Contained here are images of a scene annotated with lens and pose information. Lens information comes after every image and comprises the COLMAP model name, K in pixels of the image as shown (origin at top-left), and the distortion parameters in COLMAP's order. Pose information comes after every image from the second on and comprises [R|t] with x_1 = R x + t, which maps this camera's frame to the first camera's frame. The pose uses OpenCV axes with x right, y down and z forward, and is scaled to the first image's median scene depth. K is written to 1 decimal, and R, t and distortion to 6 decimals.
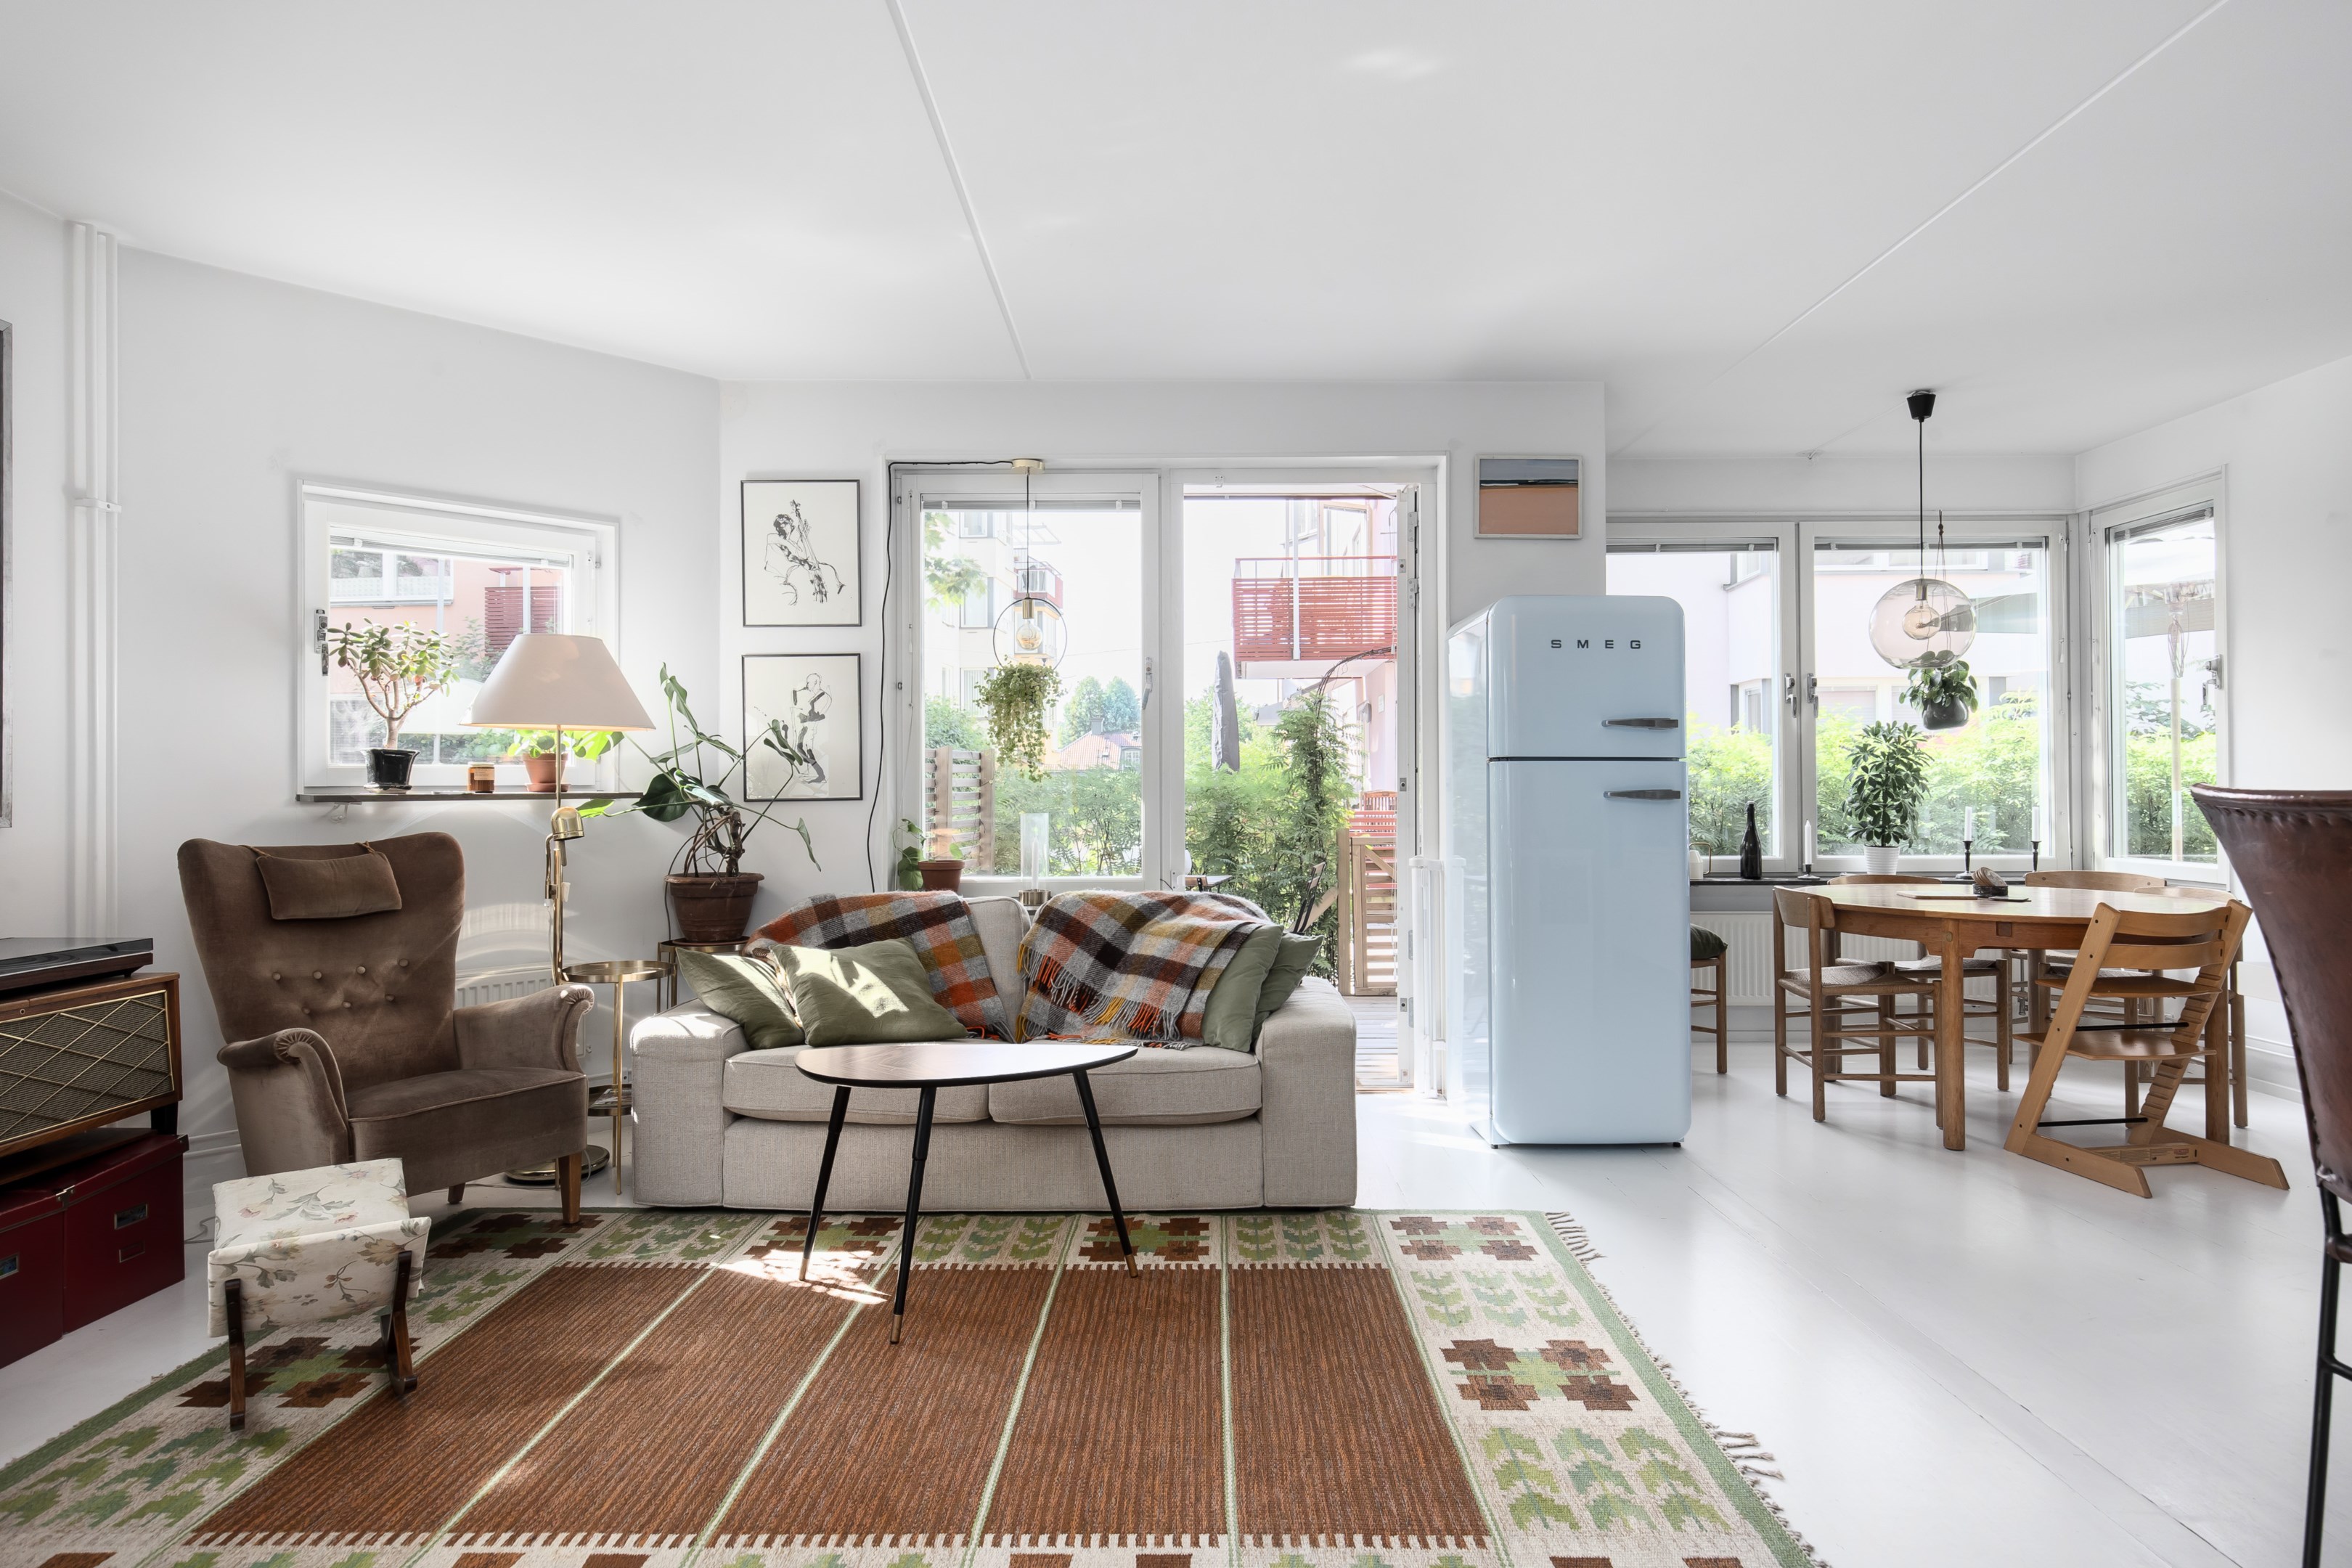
lens RADIAL K [[1339.7, 0, 1184.3], [0, 1339.7, 768.4], [0, 0, 1]] dist [0.015787, -0.002283]
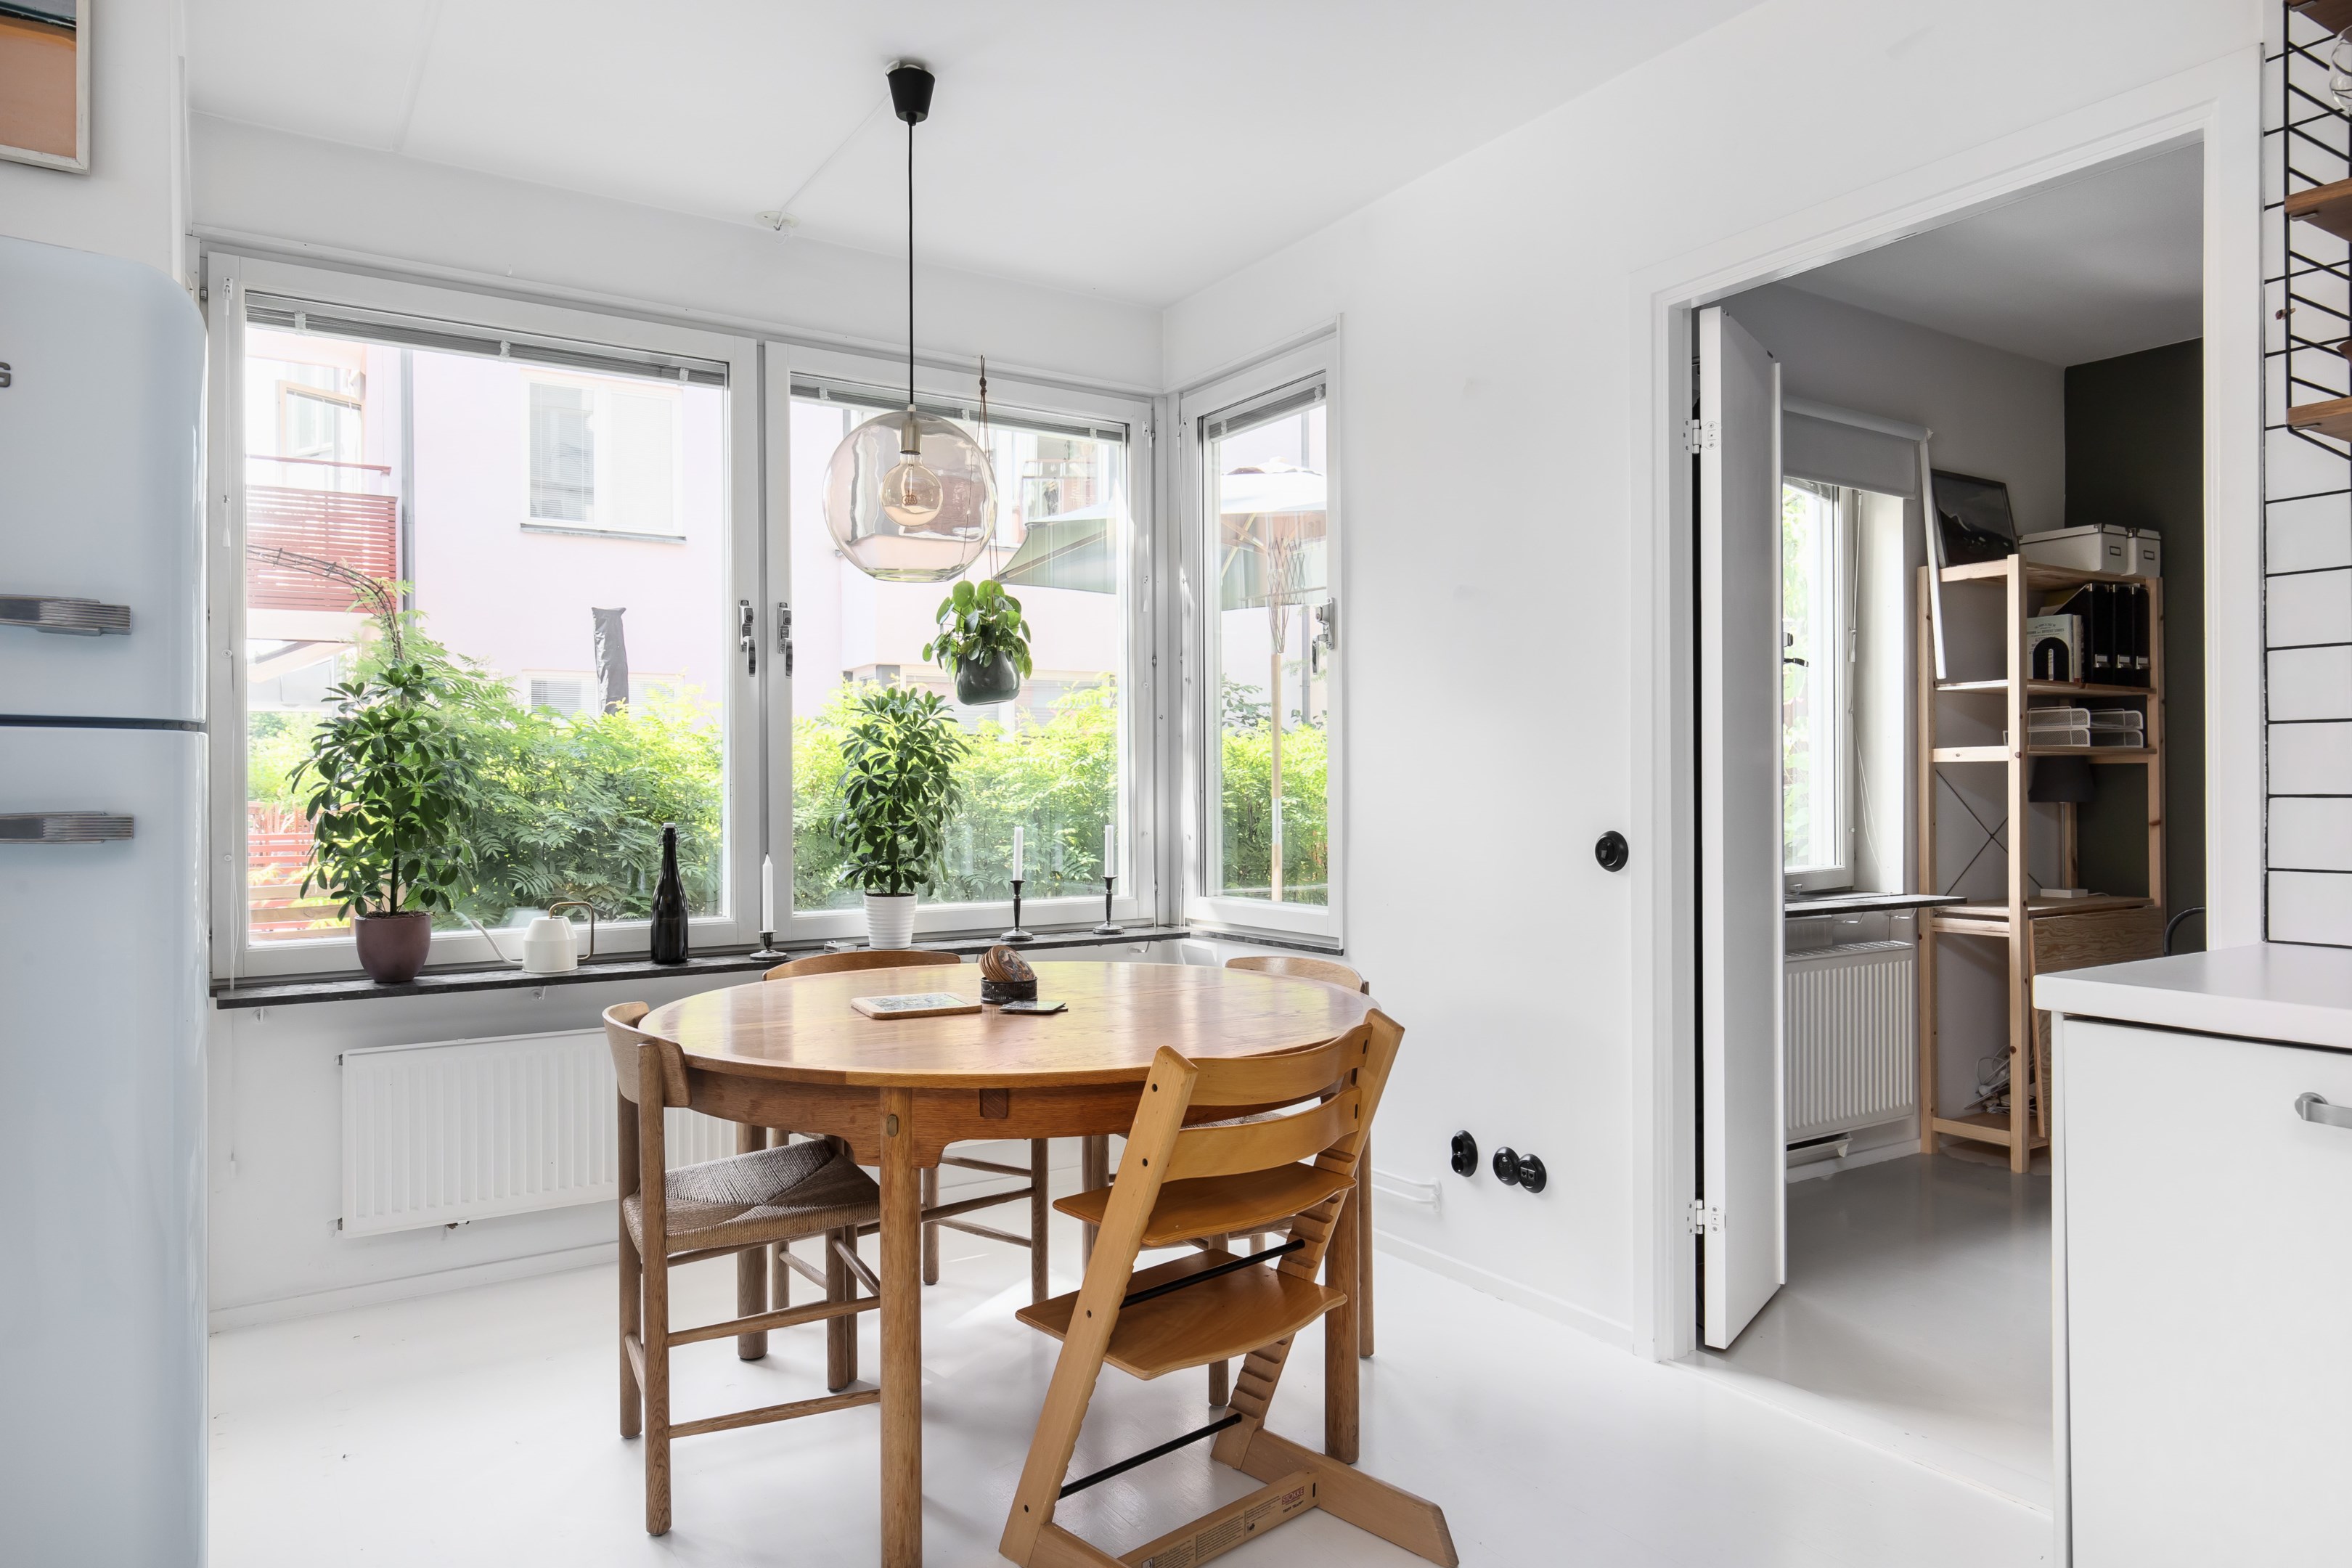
lens RADIAL K [[1434.9, 0, 1171.3], [0, 1434.9, 788.8], [0, 0, 1]] dist [-0.001272, 0.002952]
pose [[0.843542, -0.001470, 0.537062, 0.400823], [-0.003879, 0.999953, 0.008829, 0.006395], [-0.537050, -0.009531, 0.843497, 0.559992]]
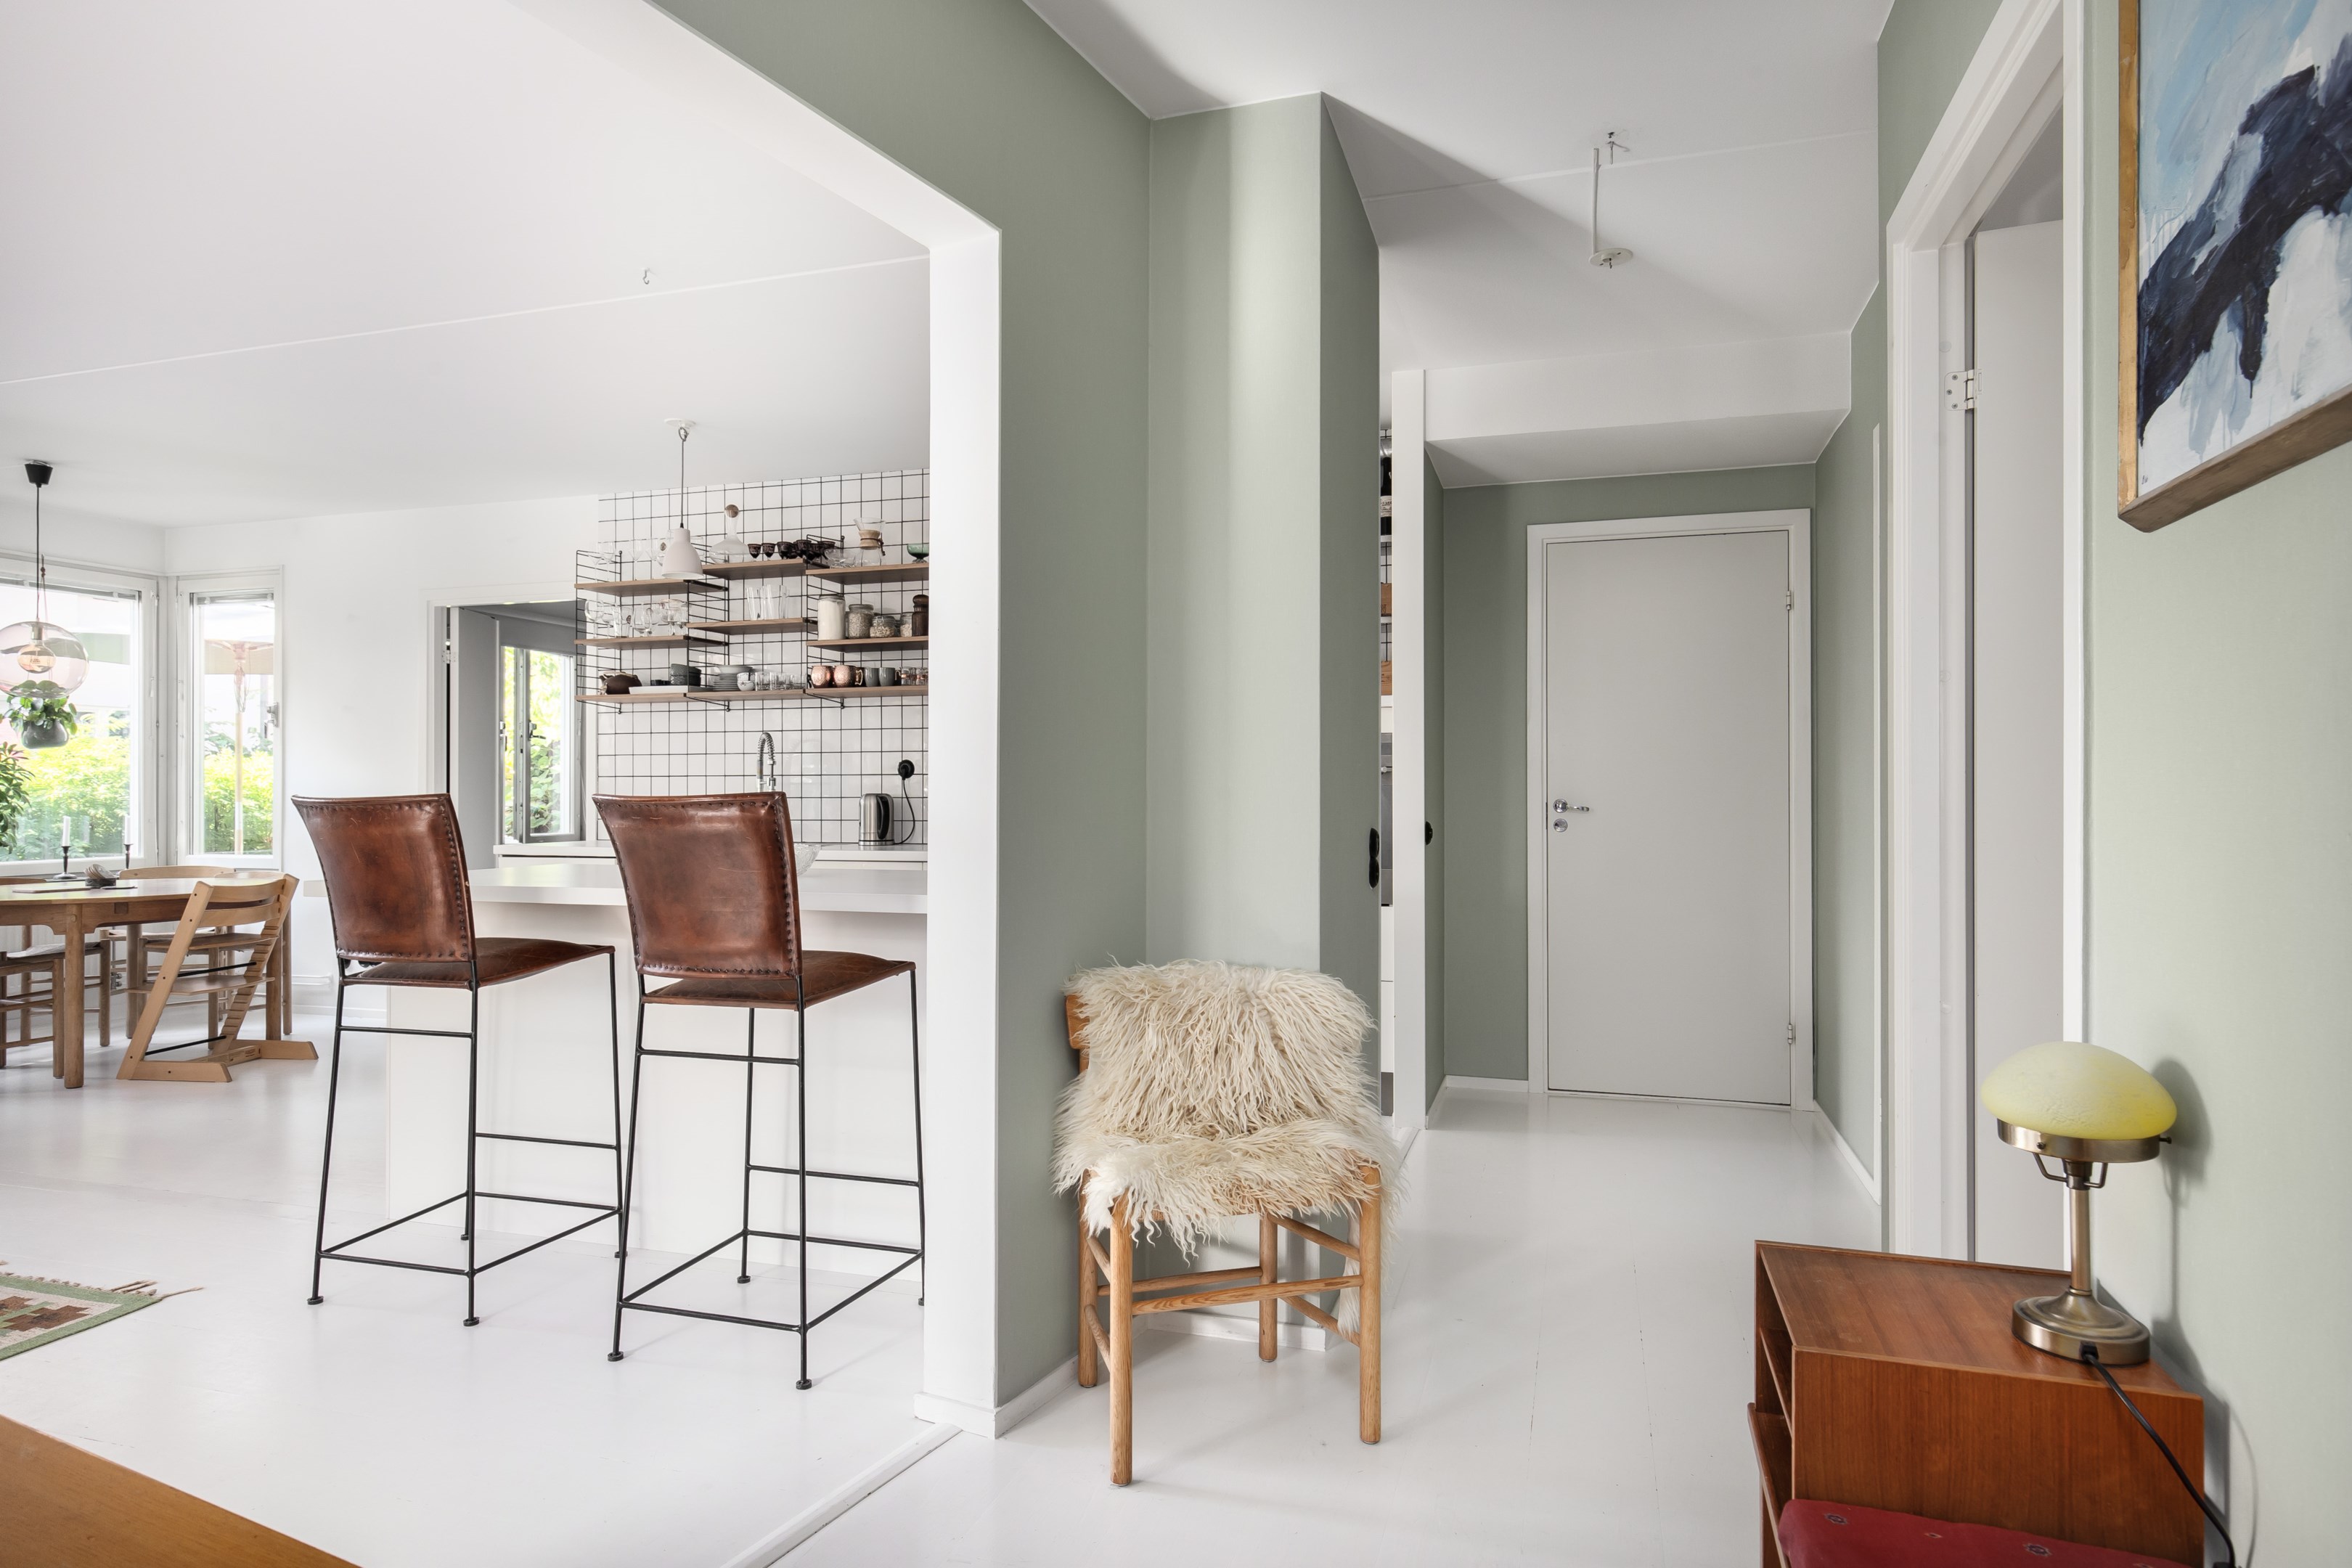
lens RADIAL K [[1339.7, 0, 1177.0], [0, 1339.7, 778.0], [0, 0, 1]] dist [0.015787, -0.002283]
pose [[0.311490, 0.010017, 0.950197, -0.321511], [-0.008332, 0.999935, -0.007810, -0.004709], [-0.950213, -0.005484, 0.311553, -0.381645]]
